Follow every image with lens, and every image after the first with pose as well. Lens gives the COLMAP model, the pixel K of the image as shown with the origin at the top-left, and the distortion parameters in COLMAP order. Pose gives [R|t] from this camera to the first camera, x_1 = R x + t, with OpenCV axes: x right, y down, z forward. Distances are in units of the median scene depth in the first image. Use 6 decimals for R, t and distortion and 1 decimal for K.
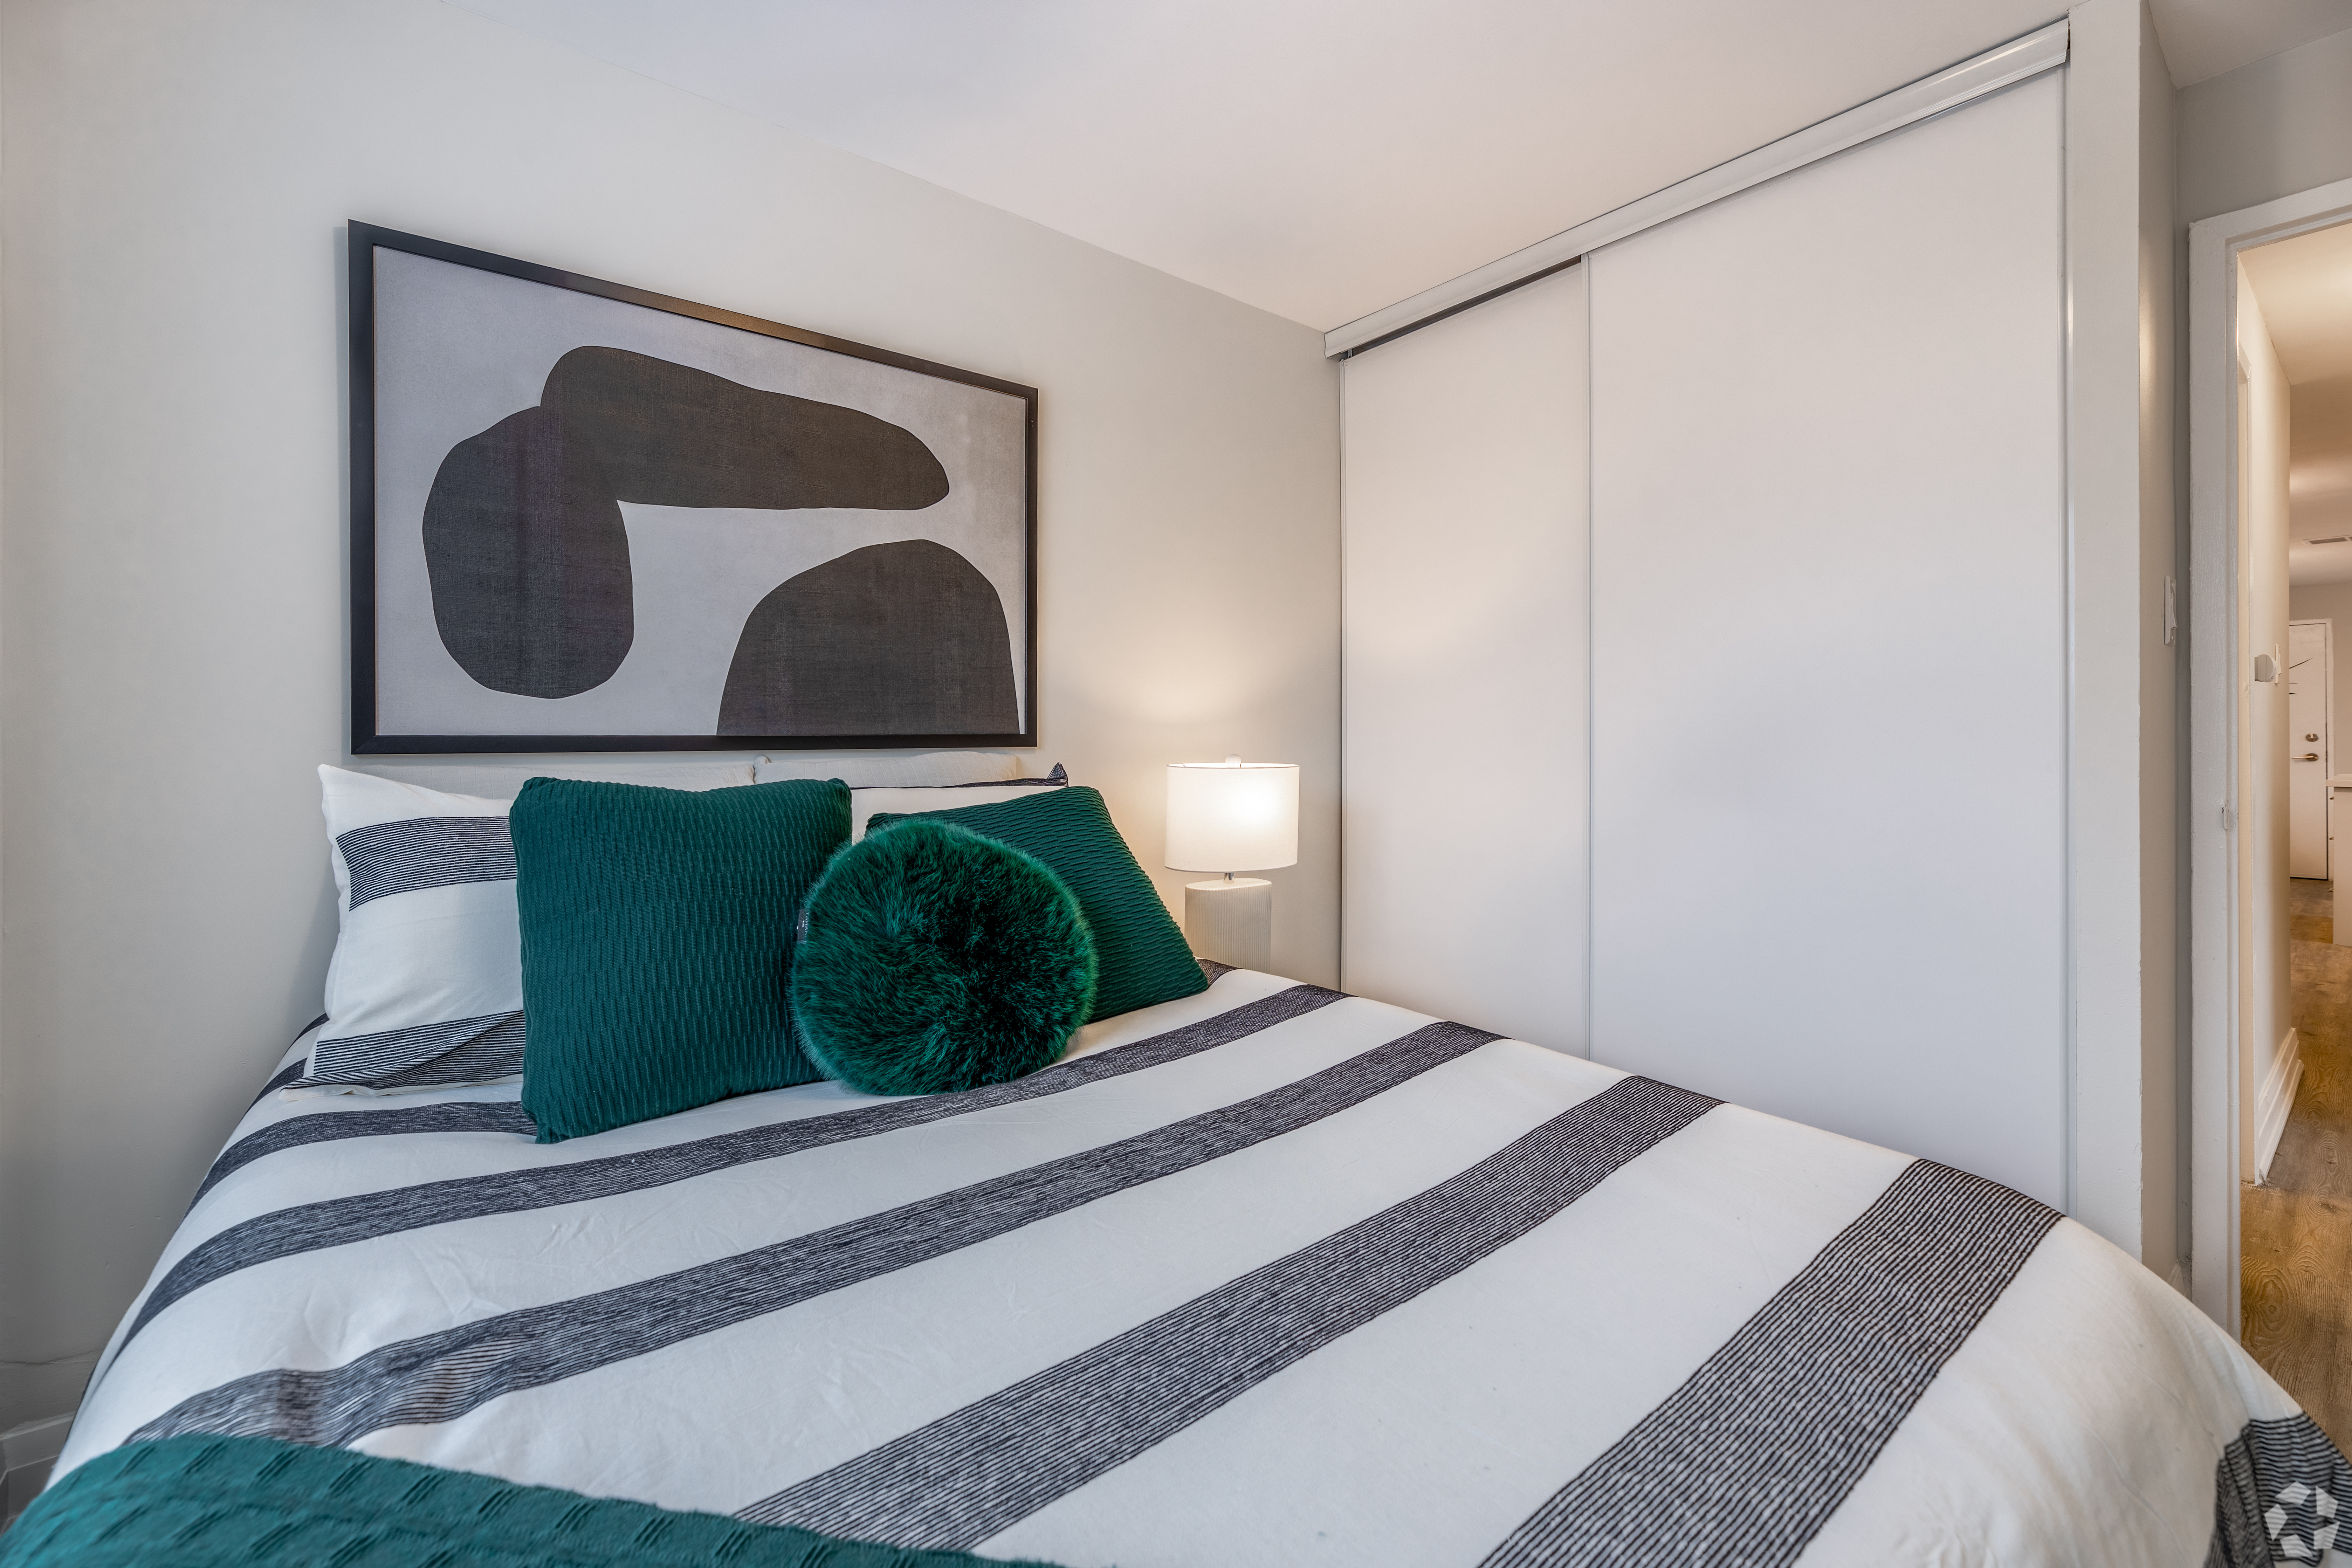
lens RADIAL K [[1000.9, 0, 1164.4], [0, 1000.9, 736.1], [0, 0, 1]] dist [-0.000581, 0.000157]
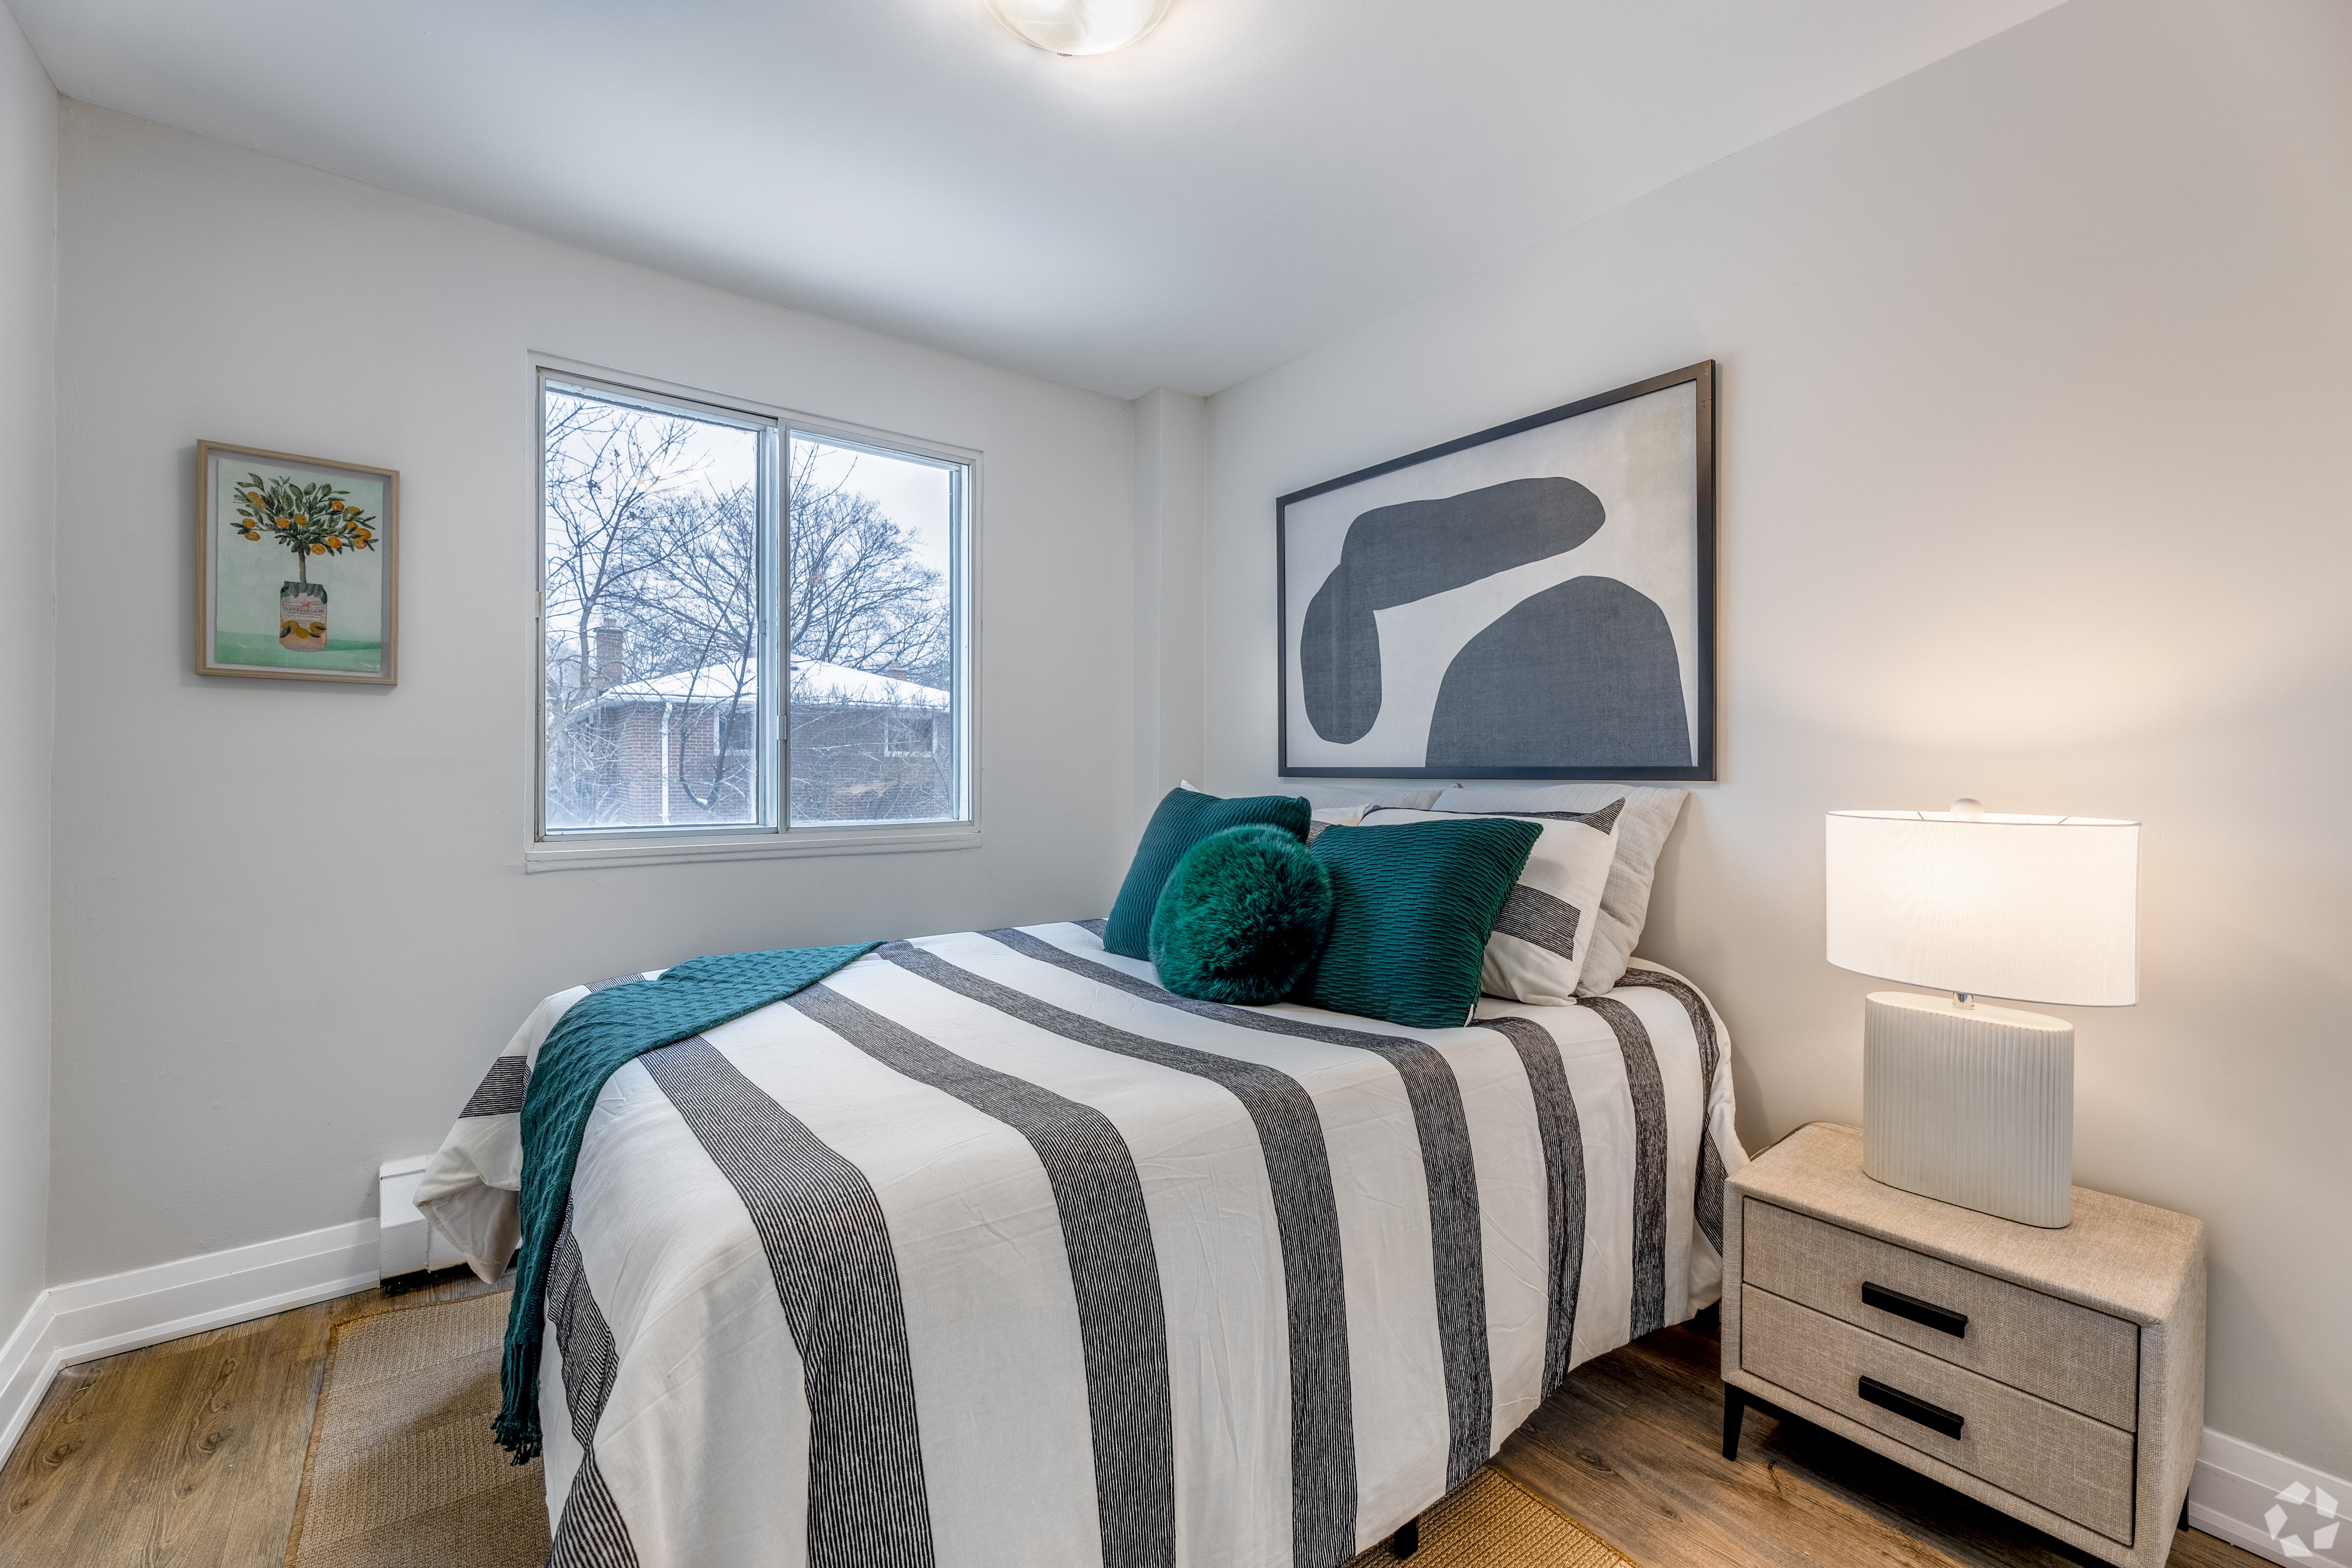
lens RADIAL K [[1016.5, 0, 1176.0], [0, 1016.5, 784.0], [0, 0, 1]] dist [-0.000750, -0.000007]
pose [[-0.035222, 0.019360, -0.999192, 0.957878], [-0.003410, 0.999804, 0.019492, -0.002212], [0.999374, 0.004094, -0.035149, 0.728526]]
